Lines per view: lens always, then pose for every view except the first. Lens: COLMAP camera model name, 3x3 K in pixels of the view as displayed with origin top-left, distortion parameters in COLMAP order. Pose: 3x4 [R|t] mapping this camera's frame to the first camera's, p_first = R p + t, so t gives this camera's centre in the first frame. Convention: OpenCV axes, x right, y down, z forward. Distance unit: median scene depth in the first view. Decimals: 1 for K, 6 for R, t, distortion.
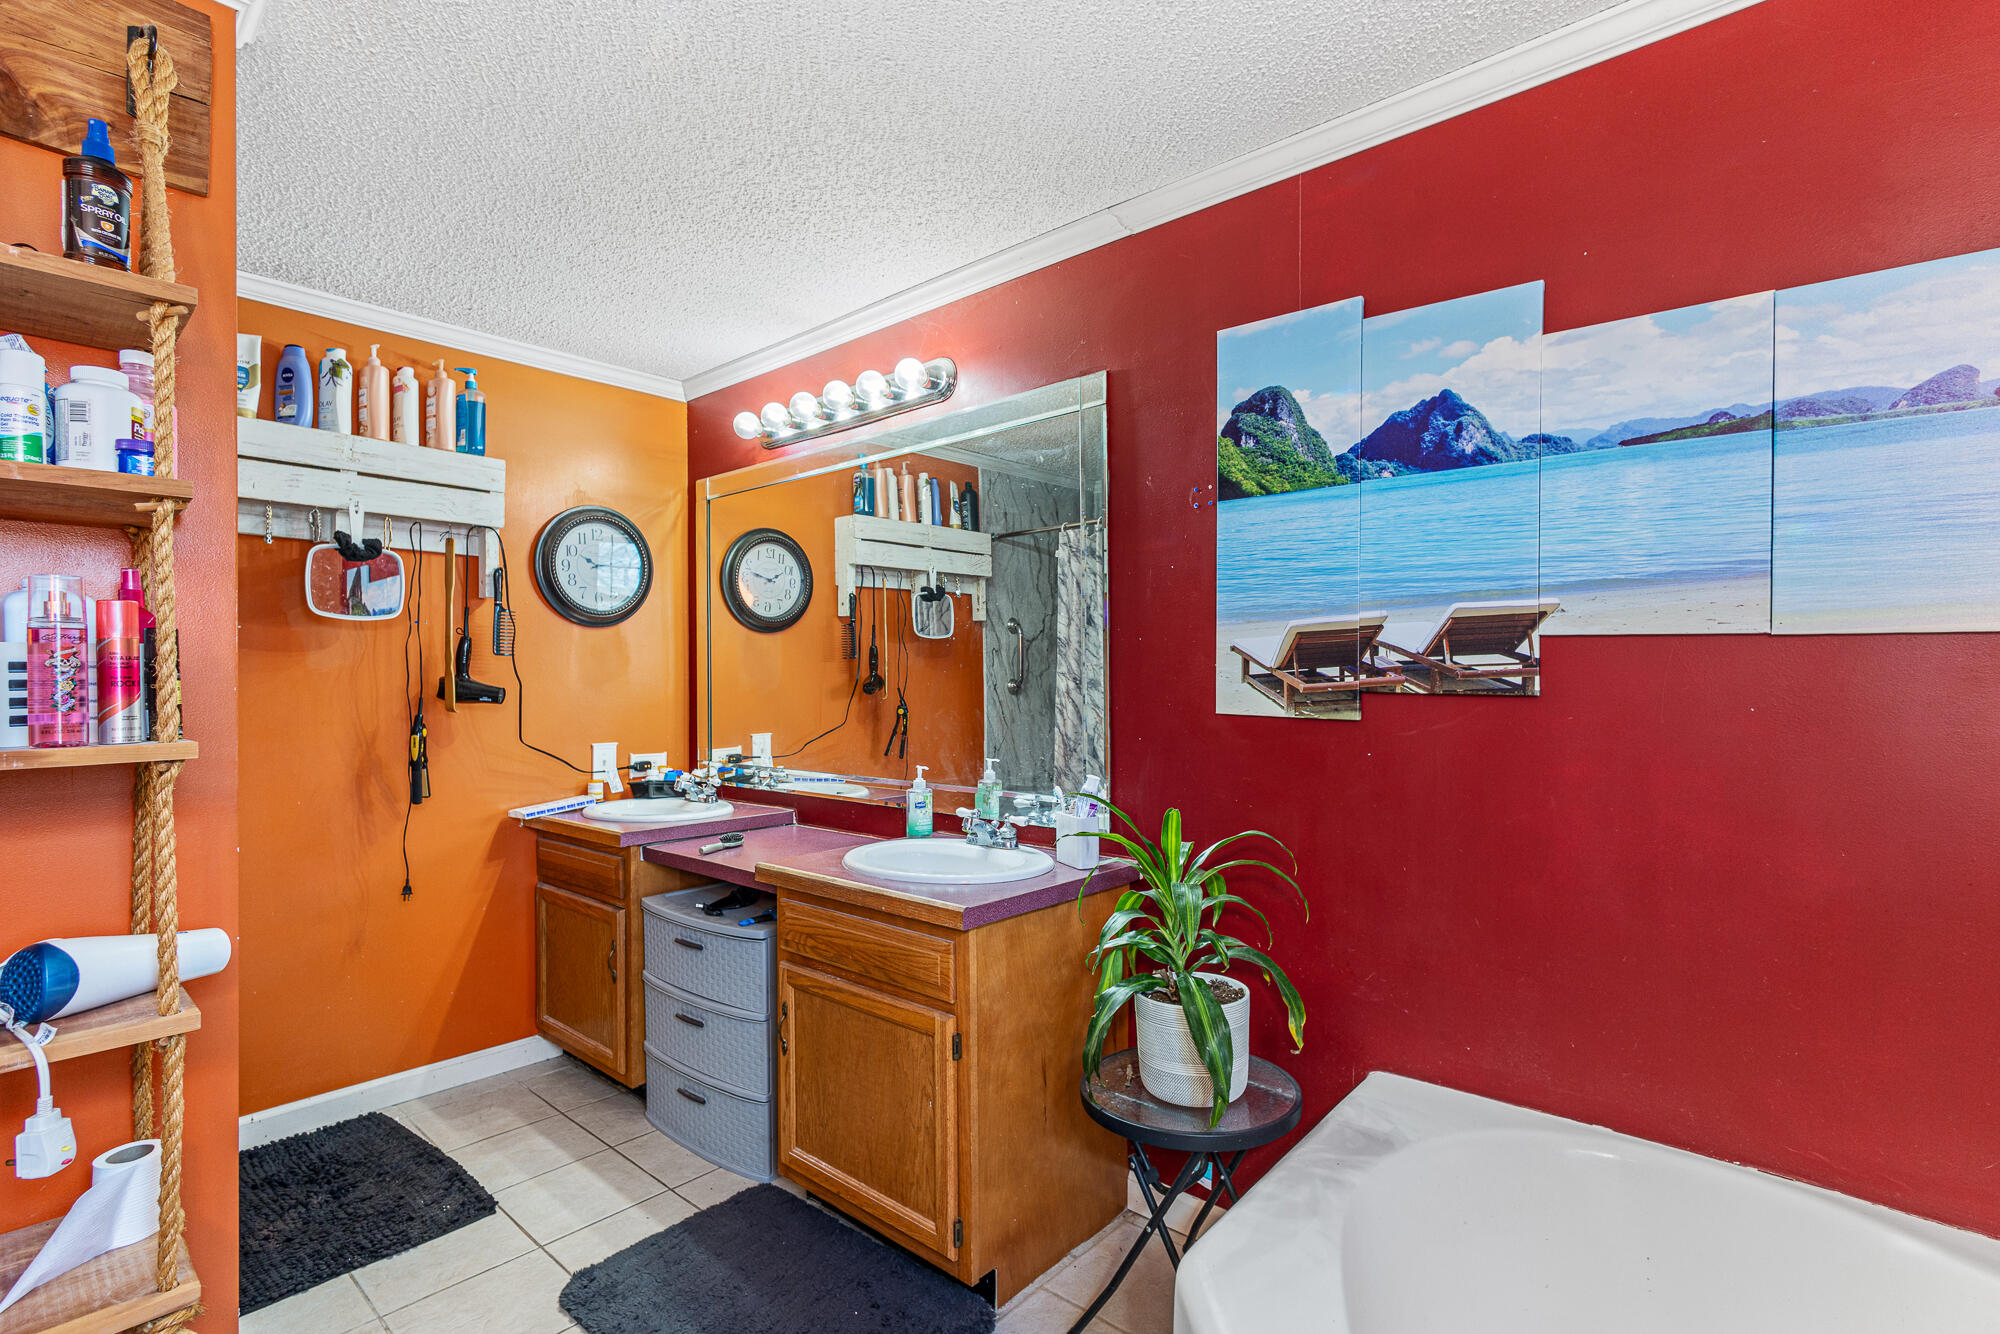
lens RADIAL K [[938.1, 0, 1000.0], [0, 938.1, 667.0], [0, 0, 1]] dist [0.000327, 0.000122]
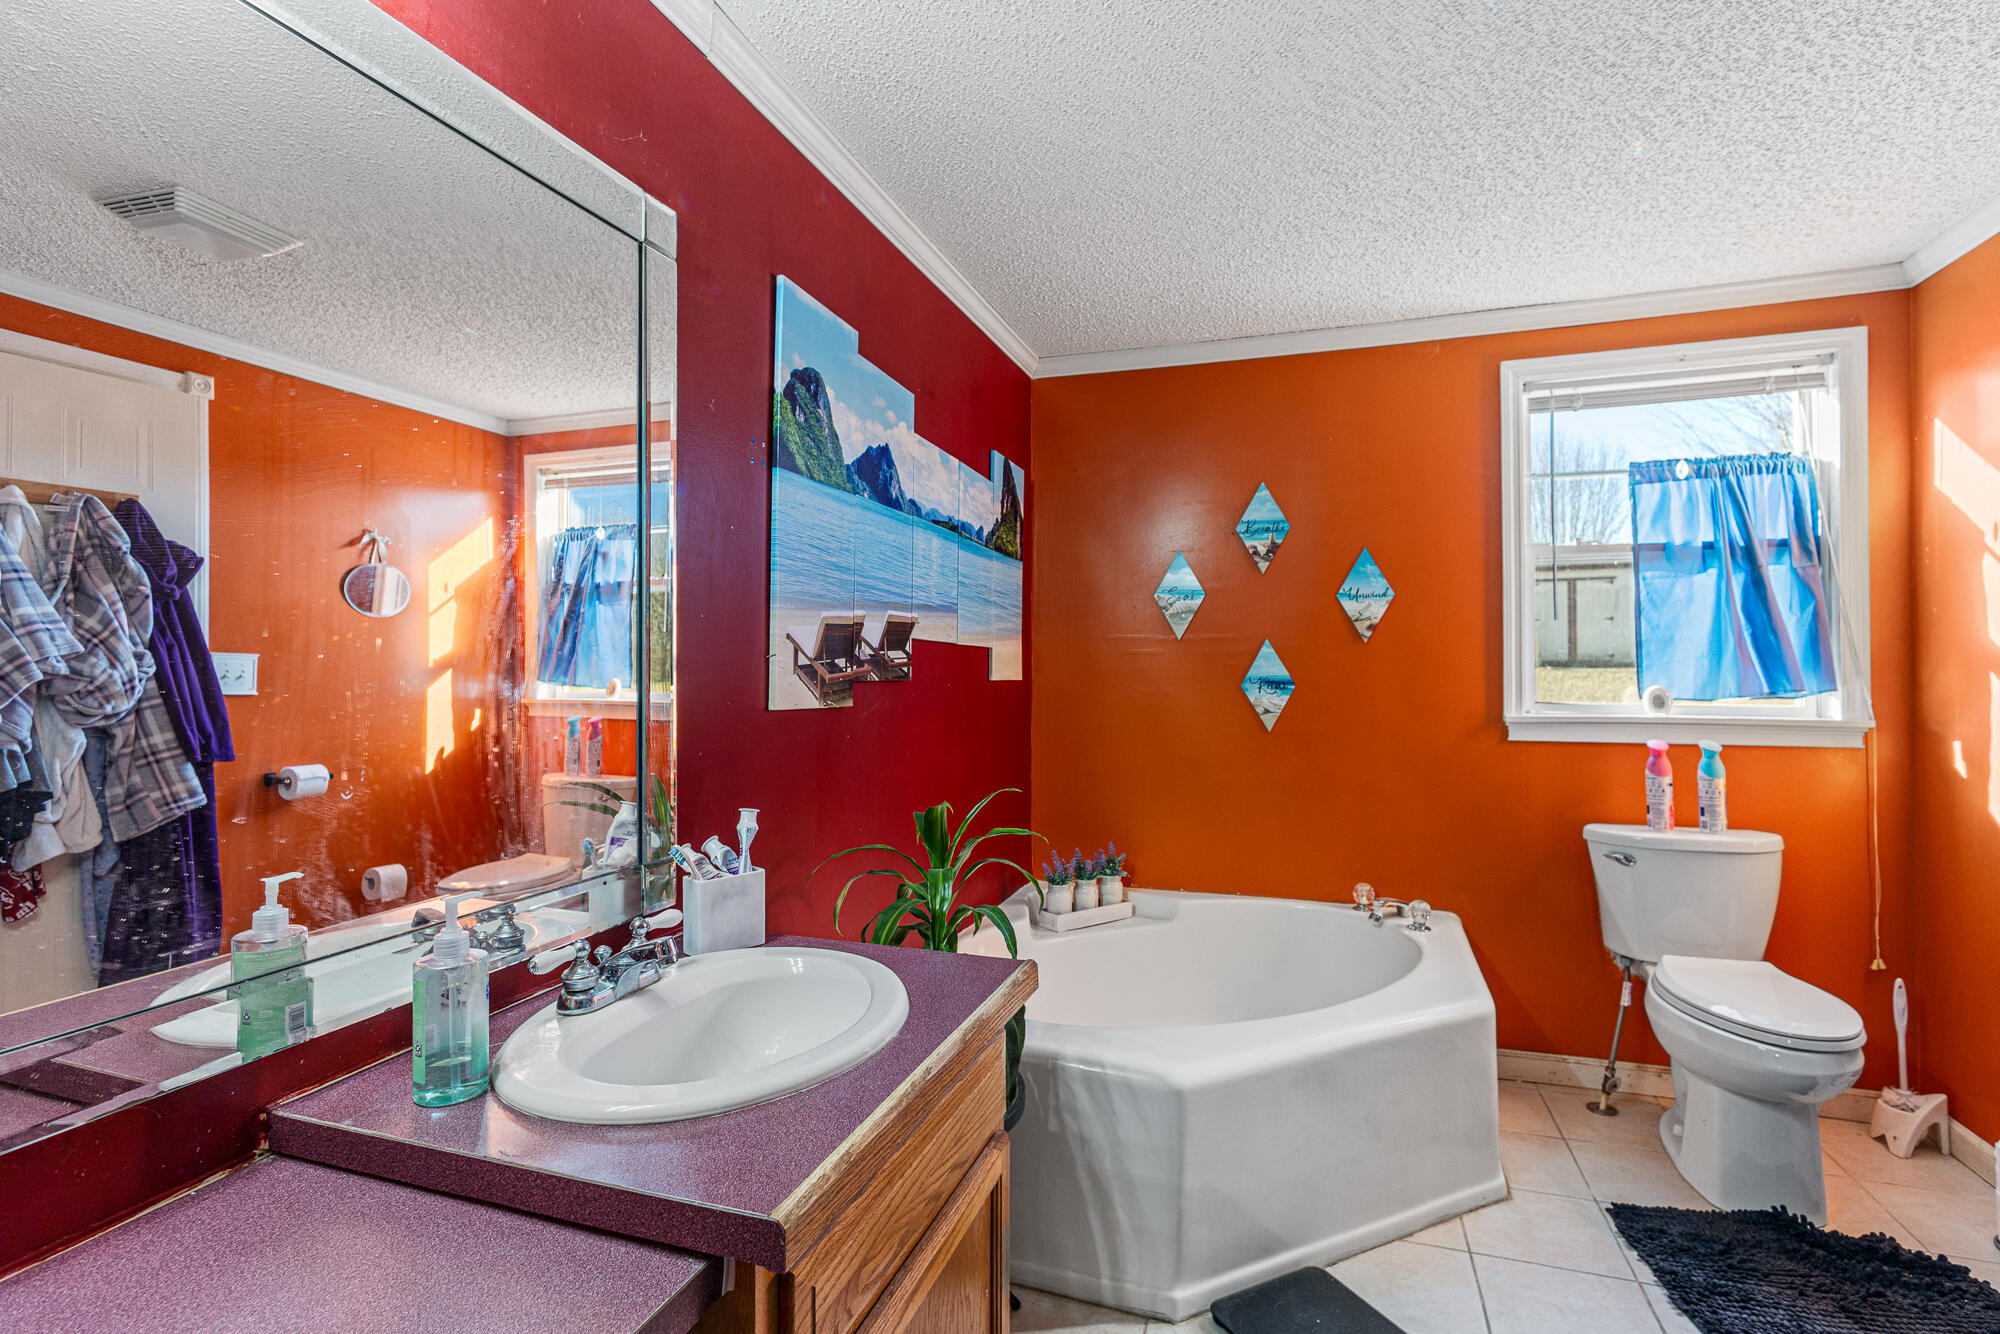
lens RADIAL K [[938.1, 0, 1000.0], [0, 938.1, 667.0], [0, 0, 1]] dist [0.000327, 0.000122]
pose [[-0.383663, 0.011138, 0.923406, -0.687307], [0.008382, 0.999928, -0.008579, 0.019987], [-0.923435, 0.004449, -0.383729, 1.209997]]
